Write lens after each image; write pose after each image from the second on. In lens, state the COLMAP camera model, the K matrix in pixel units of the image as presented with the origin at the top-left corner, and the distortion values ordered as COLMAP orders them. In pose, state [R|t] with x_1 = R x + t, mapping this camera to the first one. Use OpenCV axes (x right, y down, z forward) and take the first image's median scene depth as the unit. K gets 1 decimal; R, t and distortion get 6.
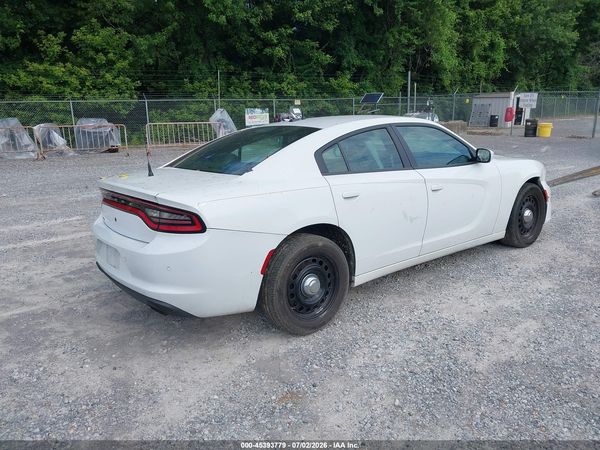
lens RADIAL K [[468.1, 0, 298.9], [0, 468.1, 225.4], [0, 0, 1]] dist [0.011735, -0.025134]
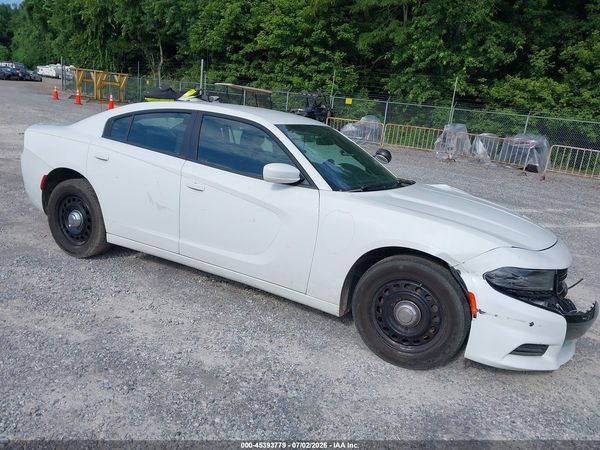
lens RADIAL K [[468.1, 0, 294.7], [0, 468.1, 229.1], [0, 0, 1]] dist [0.011735, -0.025134]
pose [[0.410515, 0.296075, -0.862448, 0.216609], [-0.326447, 0.930849, 0.164173, -0.039509], [0.851417, 0.214148, 0.478780, 0.141527]]
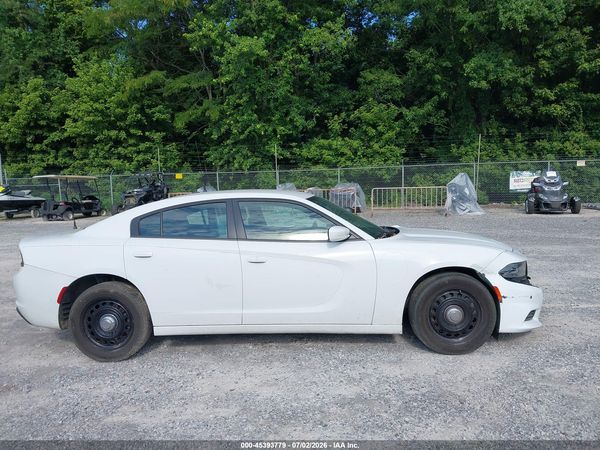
lens RADIAL K [[468.1, 0, 299.1], [0, 468.1, 226.7], [0, 0, 1]] dist [0.011735, -0.025134]
pose [[0.762203, 0.059931, -0.644557, 0.191561], [-0.139867, 0.987432, -0.073584, -0.016981], [0.632047, 0.146238, 0.761007, 0.050124]]
